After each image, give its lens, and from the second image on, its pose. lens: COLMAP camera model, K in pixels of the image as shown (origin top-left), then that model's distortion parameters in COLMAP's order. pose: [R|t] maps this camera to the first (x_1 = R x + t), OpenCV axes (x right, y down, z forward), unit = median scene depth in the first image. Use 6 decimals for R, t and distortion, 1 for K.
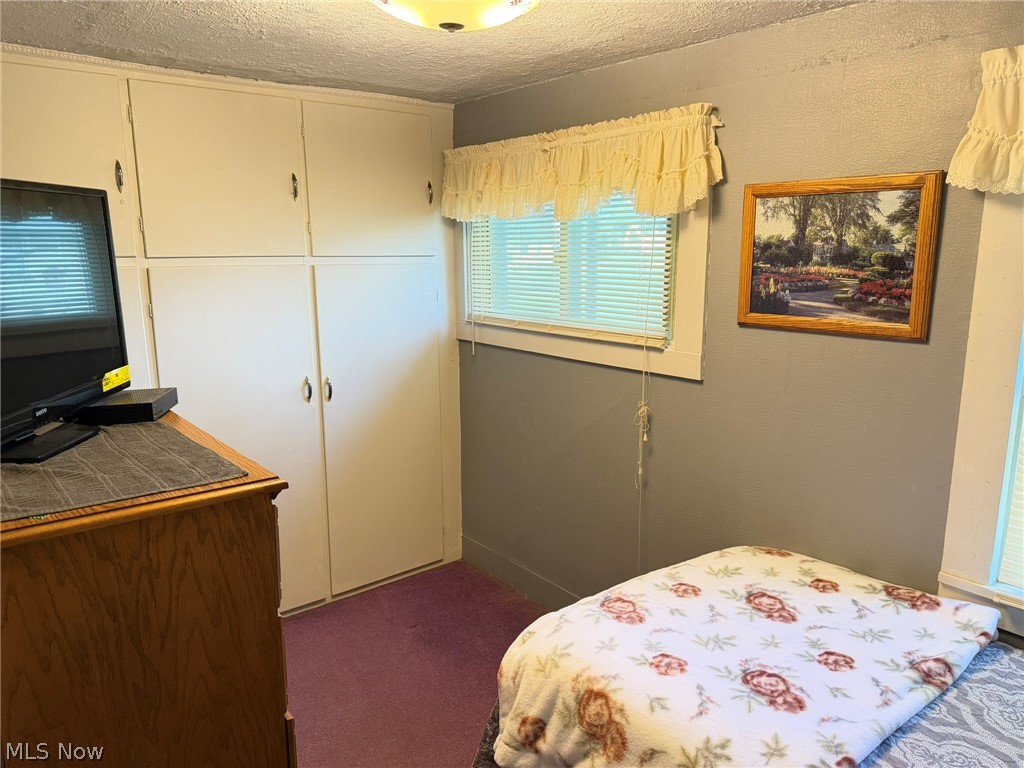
lens RADIAL K [[718.2, 0, 513.2], [0, 718.2, 386.3], [0, 0, 1]] dist [0.037889, -0.047277]
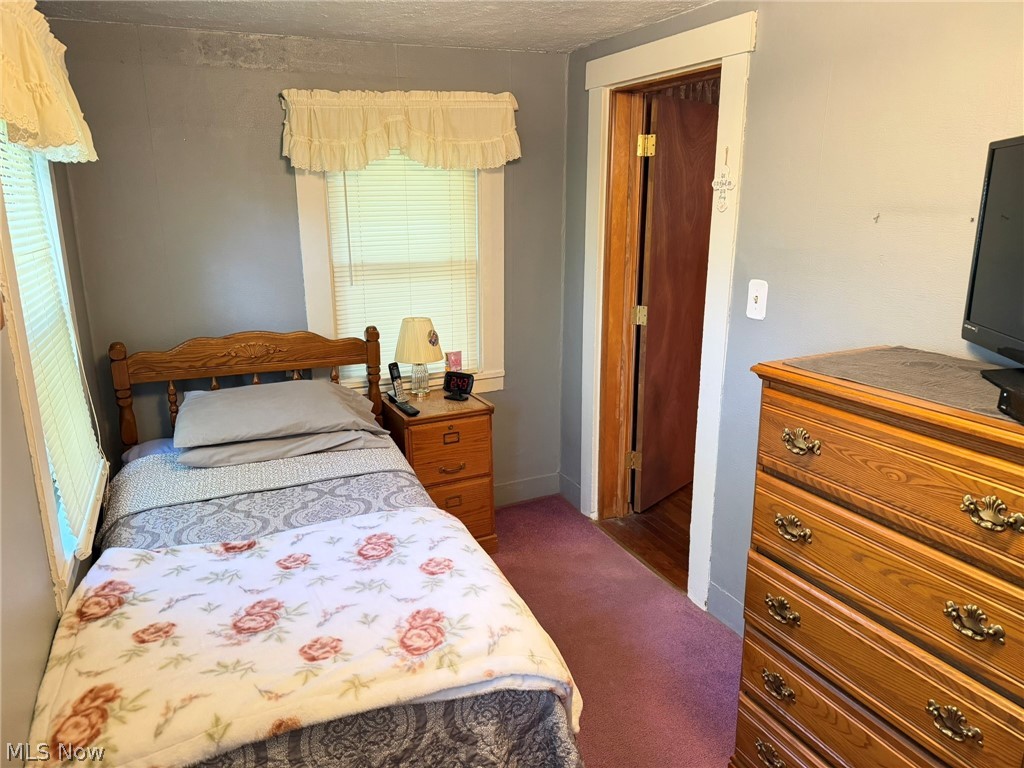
lens RADIAL K [[718.2, 0, 513.2], [0, 718.2, 386.3], [0, 0, 1]] dist [0.037889, -0.047277]
pose [[-0.970931, -0.050136, 0.234050, -0.140319], [0.054837, 0.905218, 0.421393, -0.312749], [-0.232993, 0.421978, -0.876155, 1.640848]]
